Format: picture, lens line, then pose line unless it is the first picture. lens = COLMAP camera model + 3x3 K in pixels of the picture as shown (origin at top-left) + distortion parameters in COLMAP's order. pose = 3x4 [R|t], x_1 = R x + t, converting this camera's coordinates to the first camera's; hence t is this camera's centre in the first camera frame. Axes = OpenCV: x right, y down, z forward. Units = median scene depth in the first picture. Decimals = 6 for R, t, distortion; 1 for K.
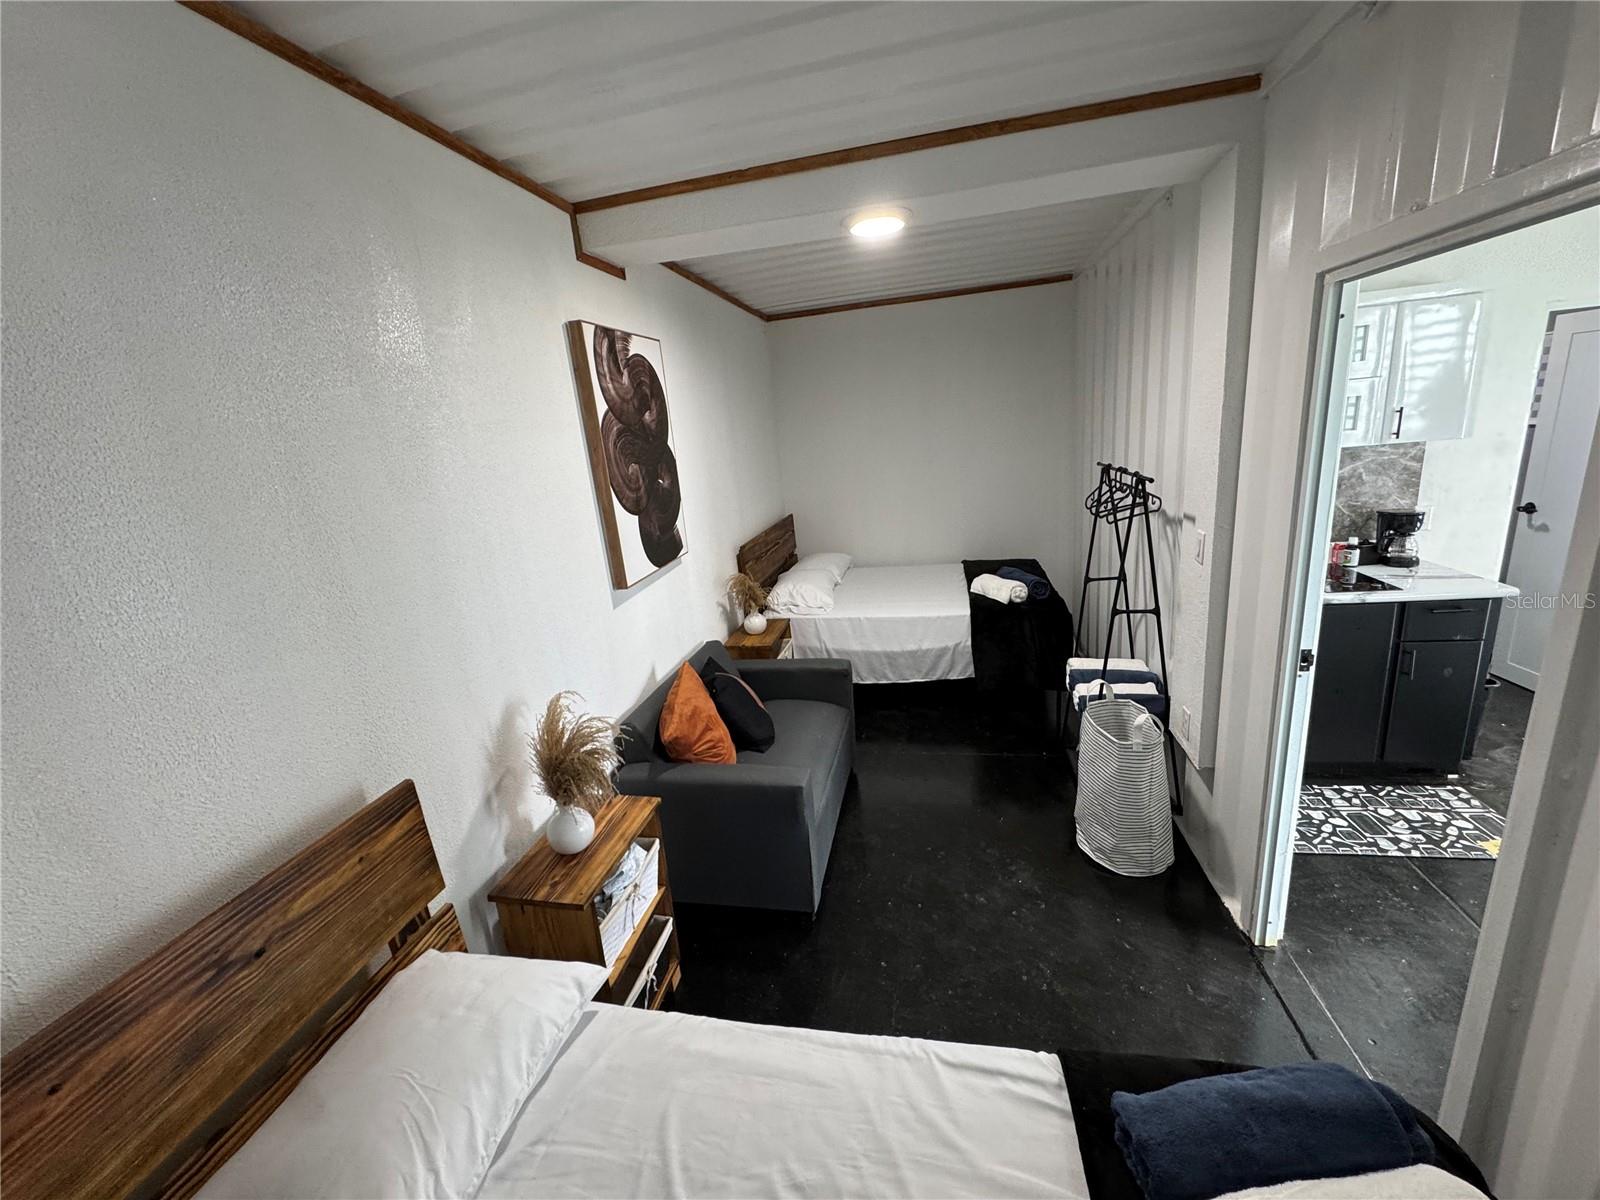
lens RADIAL K [[638.2, 0, 799.5], [0, 638.2, 597.4], [0, 0, 1]] dist [-0.001872, -0.000356]
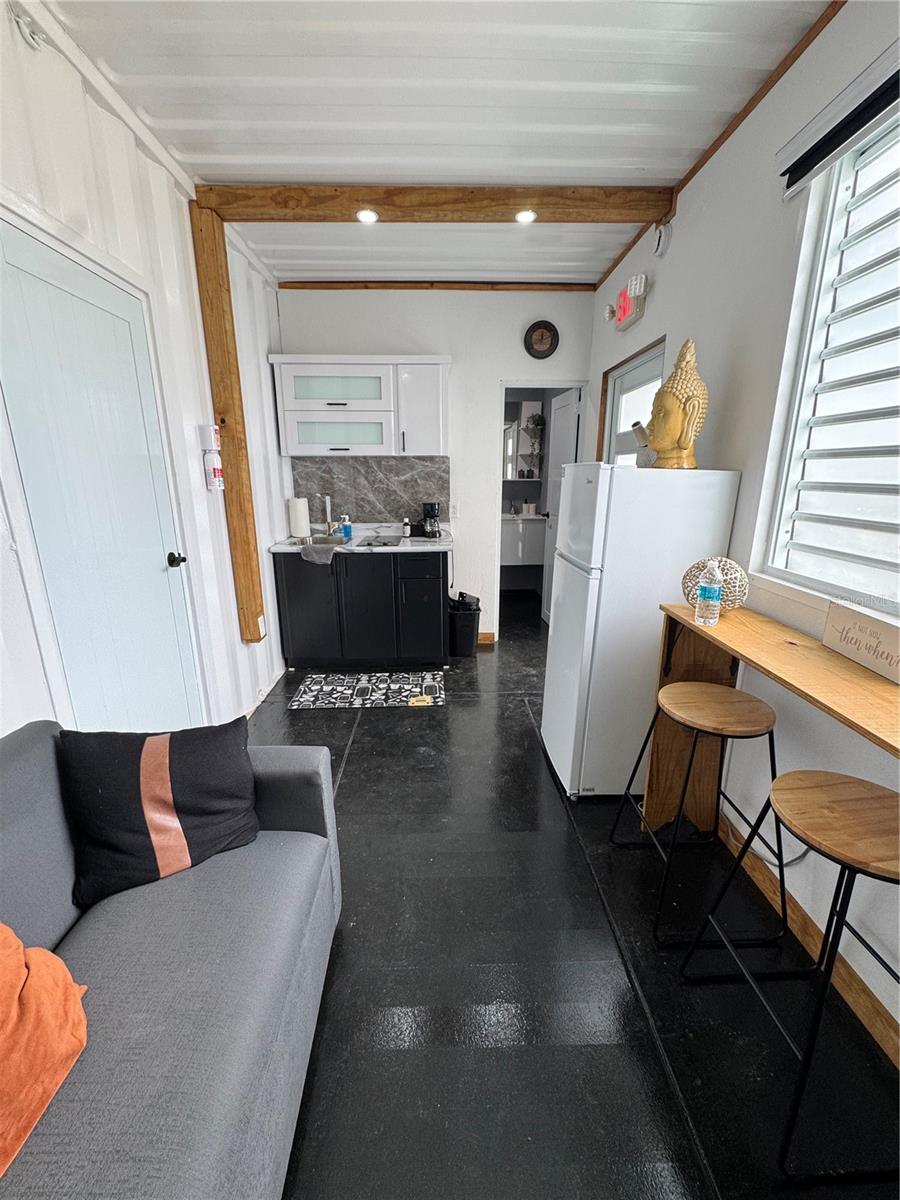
lens RADIAL K [[478.7, 0, 451.6], [0, 478.7, 599.9], [0, 0, 1]] dist [-0.001872, -0.000356]
pose [[0.968148, 0.029891, 0.248588, 0.862733], [-0.027743, 0.999541, -0.012143, 0.147587], [-0.248837, 0.004860, 0.968533, -0.208833]]
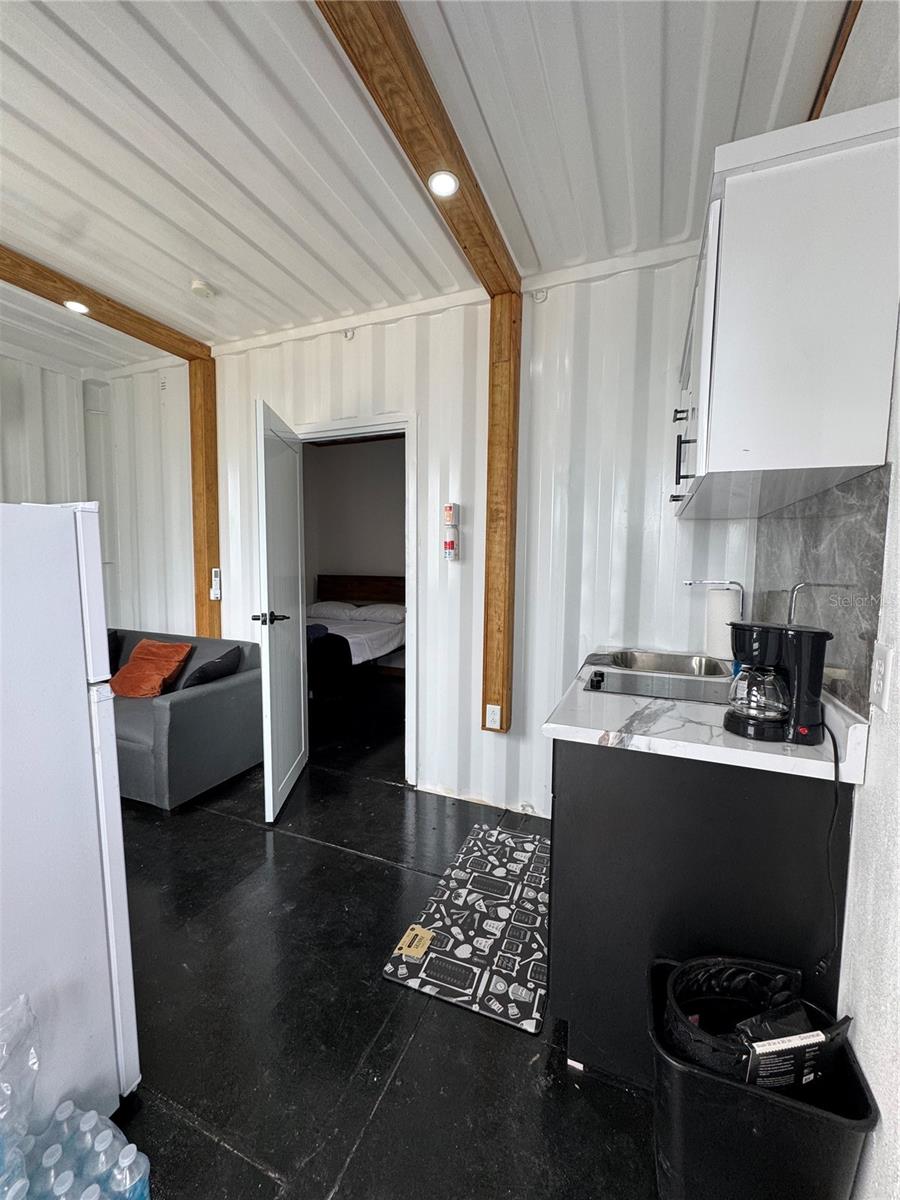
lens RADIAL K [[477.0, 0, 450.0], [0, 477.0, 600.0], [0, 0, 1]] dist [-0.000431, -0.000019]
pose [[-0.193354, 0.170254, -0.966244, 1.642101], [-0.246110, 0.944925, 0.215747, -0.209901], [0.949760, 0.279518, -0.140804, 0.991236]]
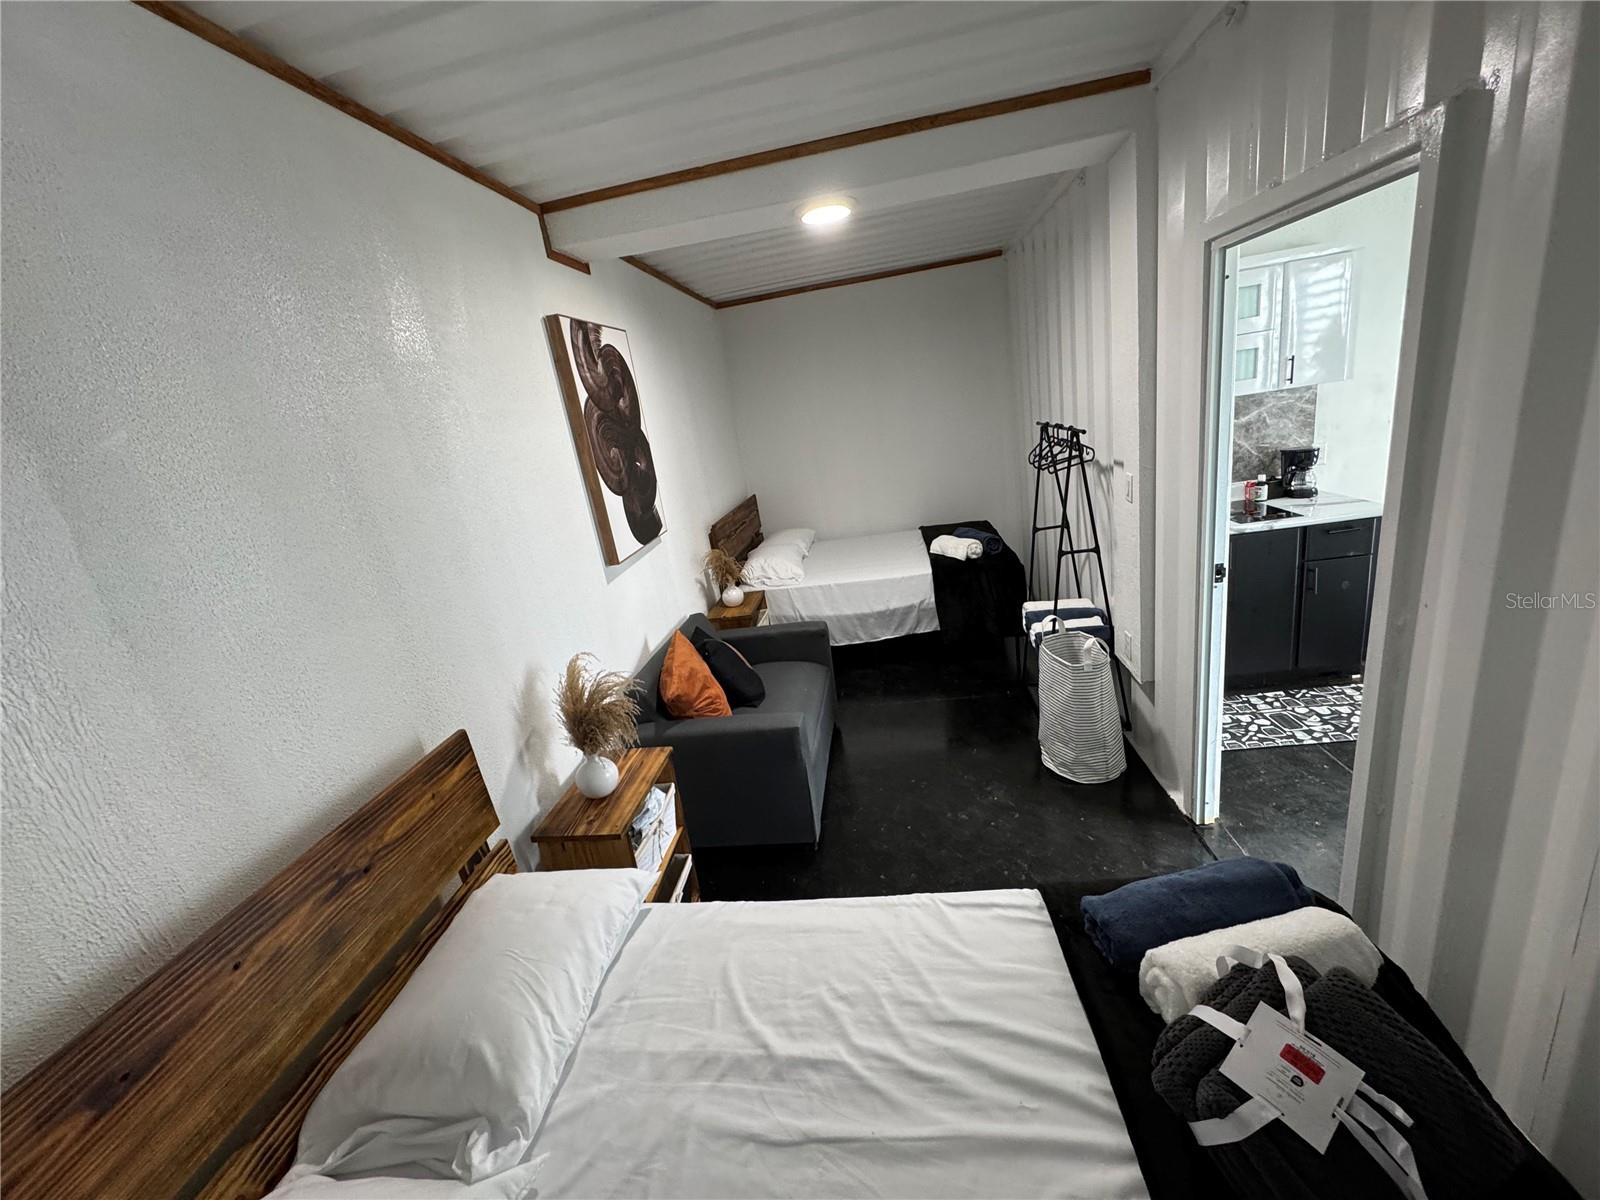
lens RADIAL K [[638.2, 0, 799.5], [0, 638.2, 597.4], [0, 0, 1]] dist [-0.001872, -0.000356]
pose [[0.994790, -0.078787, 0.064700, -0.042749], [0.077604, 0.996771, 0.020610, 0.044176], [-0.066115, -0.015482, 0.997692, -0.092930]]
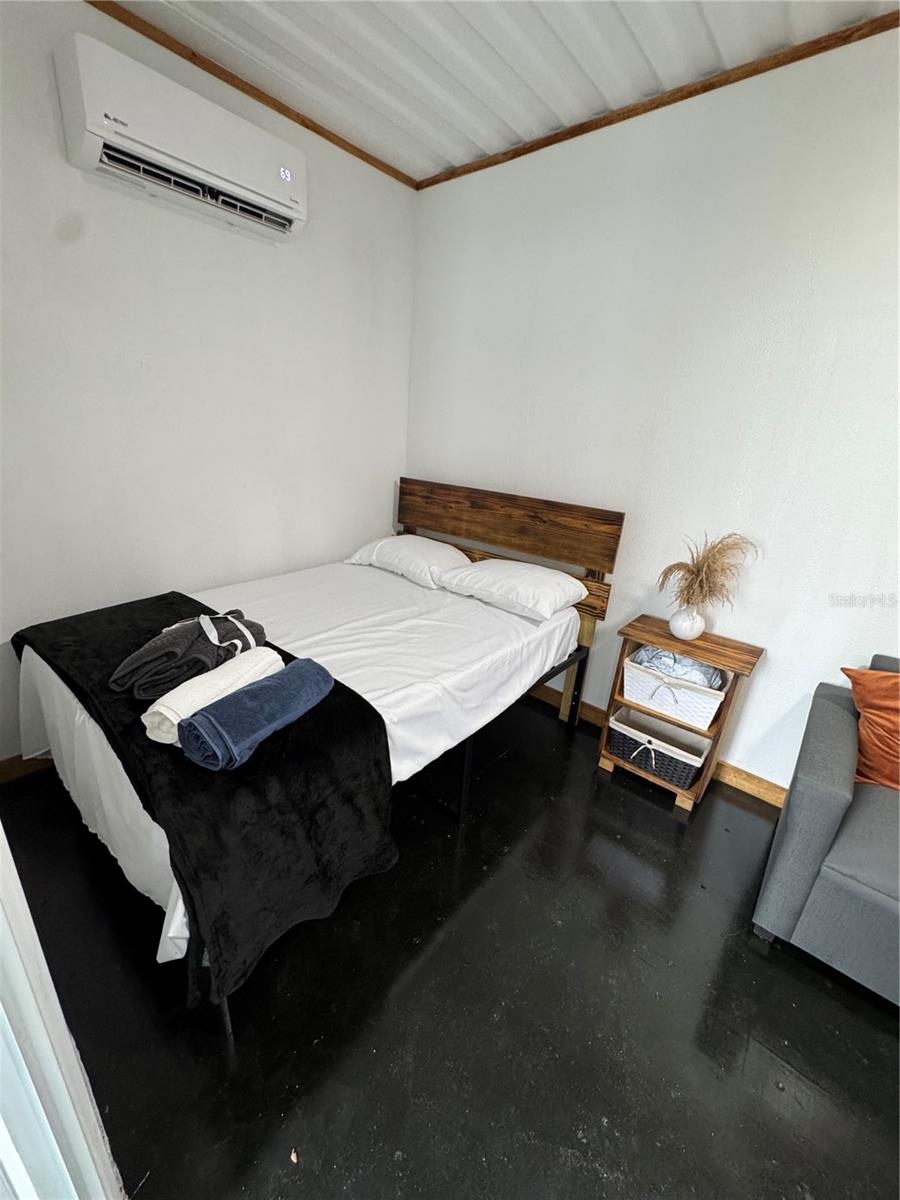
lens RADIAL K [[478.0, 0, 452.0], [0, 478.0, 599.4], [0, 0, 1]] dist [-0.002436, 0.000295]
pose [[-0.481506, 0.350521, -0.803297, 0.546979], [-0.246122, 0.825584, 0.507774, -0.067747], [0.841175, 0.442205, -0.311253, 0.657536]]
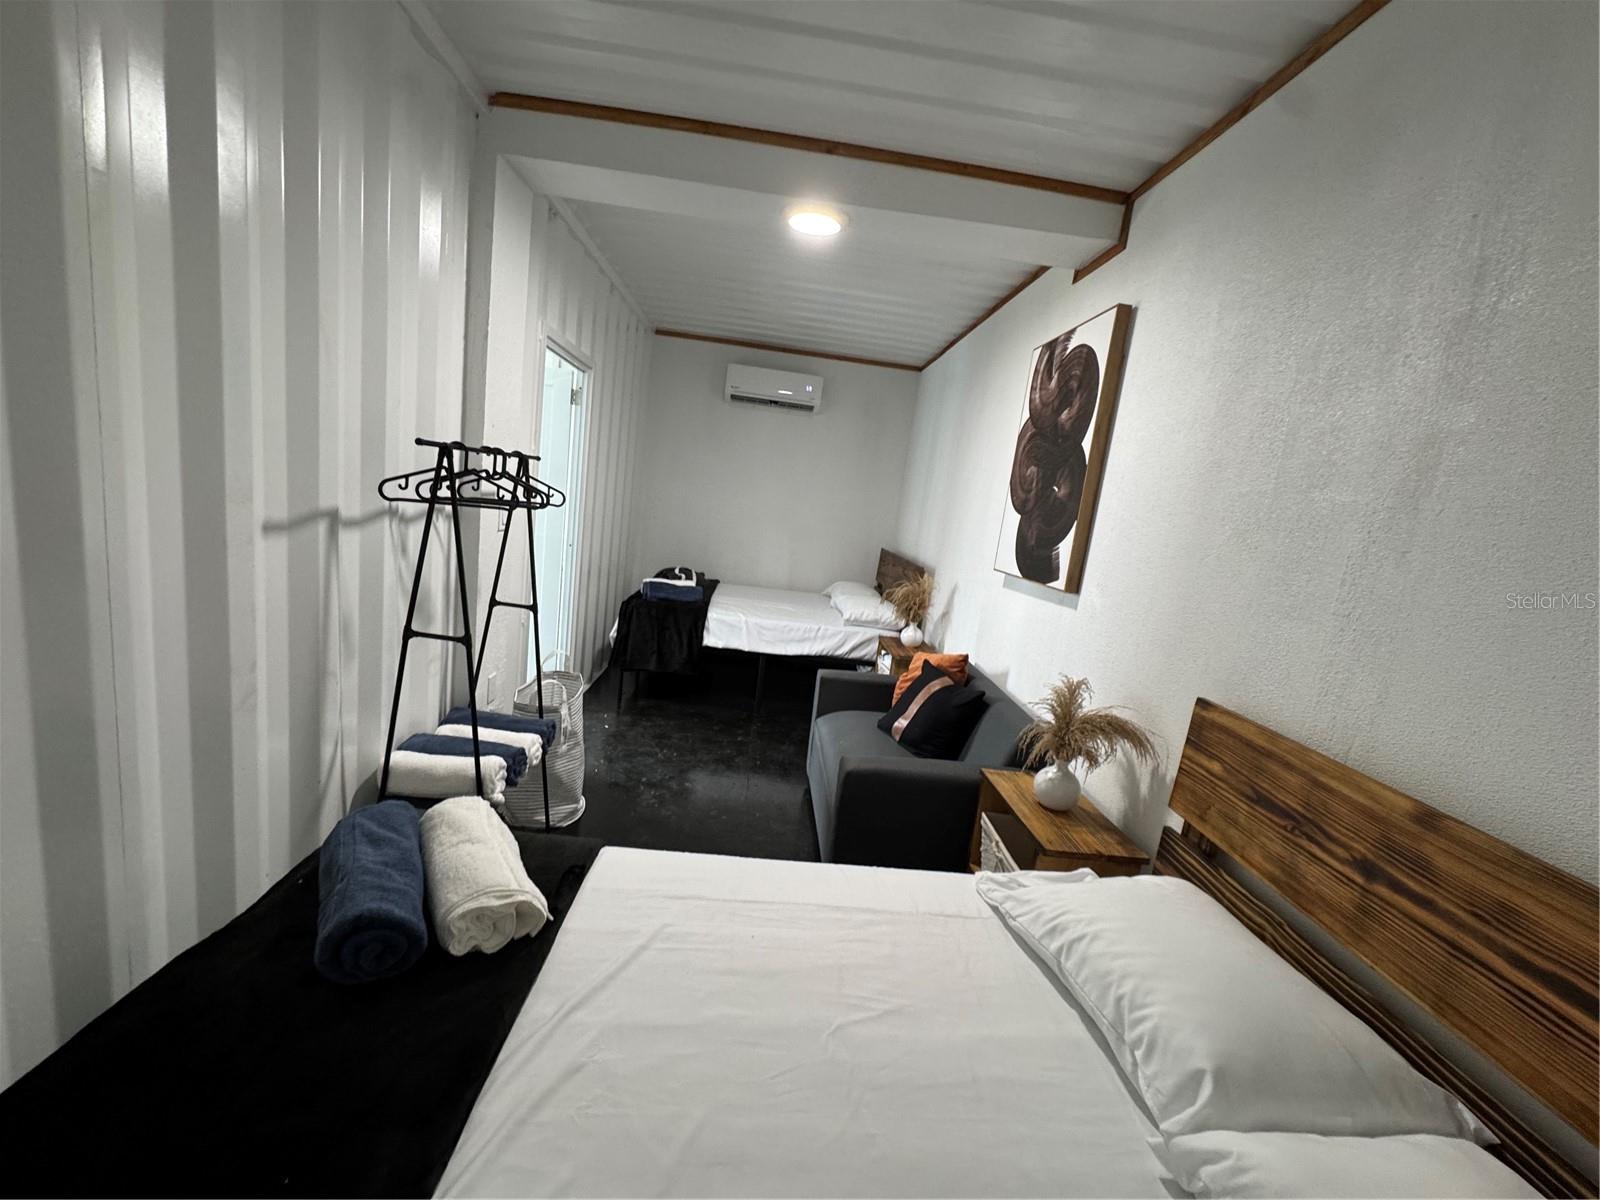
lens RADIAL K [[638.5, 0, 801.3], [0, 638.5, 602.1], [0, 0, 1]] dist [-0.001013, -0.000374]
pose [[-0.966600, 0.014048, -0.255903, 0.387009], [-0.099688, 0.899258, 0.425908, -0.436826], [0.236106, 0.437193, -0.867823, 2.008115]]
